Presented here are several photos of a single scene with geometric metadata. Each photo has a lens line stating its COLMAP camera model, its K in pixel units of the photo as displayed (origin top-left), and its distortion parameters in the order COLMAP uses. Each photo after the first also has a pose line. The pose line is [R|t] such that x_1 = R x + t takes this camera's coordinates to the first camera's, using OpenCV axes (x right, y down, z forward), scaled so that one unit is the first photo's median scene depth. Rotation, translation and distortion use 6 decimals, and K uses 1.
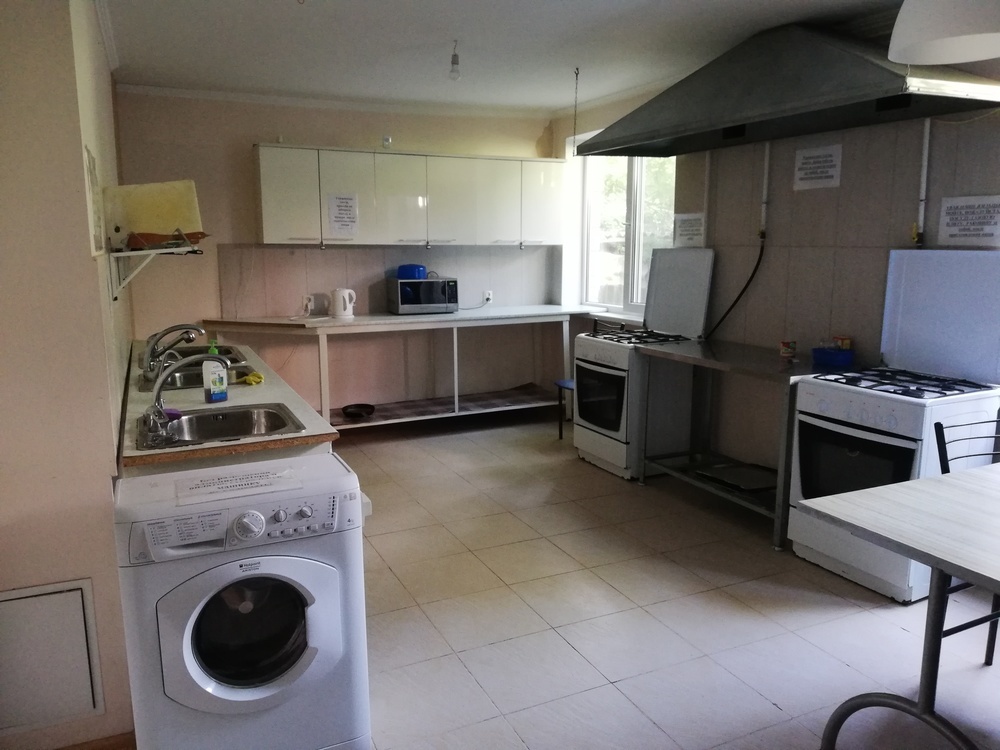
lens RADIAL K [[745.6, 0, 500.0], [0, 745.6, 375.0], [0, 0, 1]] dist [0.056256, -0.088497]
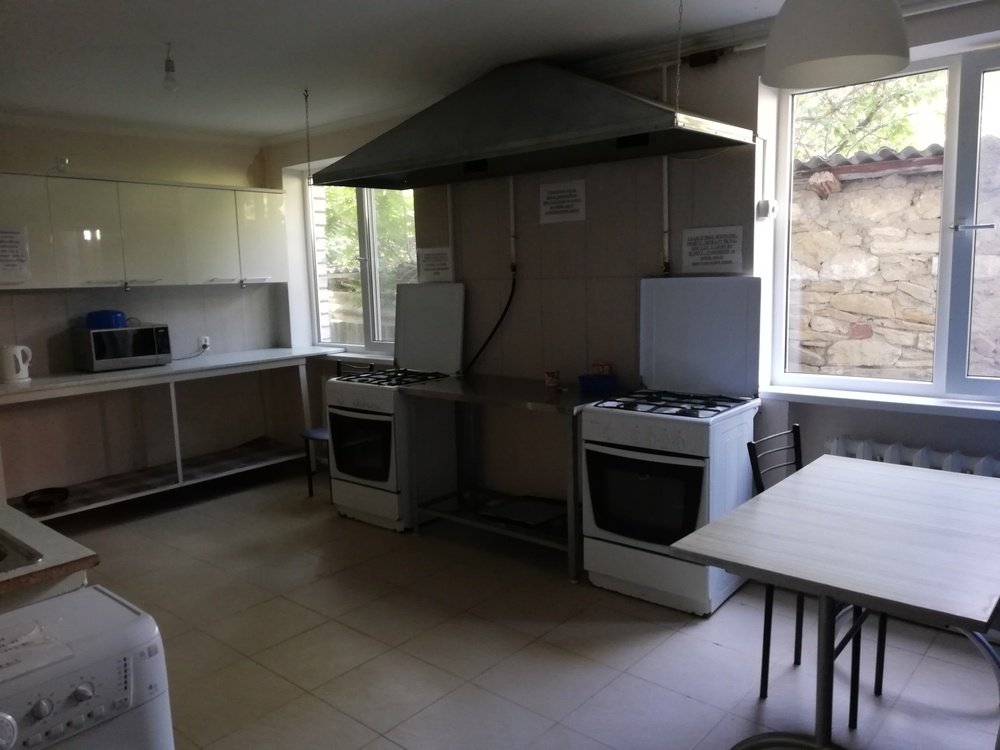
lens RADIAL K [[741.0, 0, 500.0], [0, 741.0, 375.0], [0, 0, 1]] dist [0.068069, -0.081208]
pose [[0.915797, -0.077918, 0.394012, -0.066174], [0.095917, 0.995045, -0.026163, -0.017740], [-0.390021, 0.061752, 0.918733, 0.093712]]
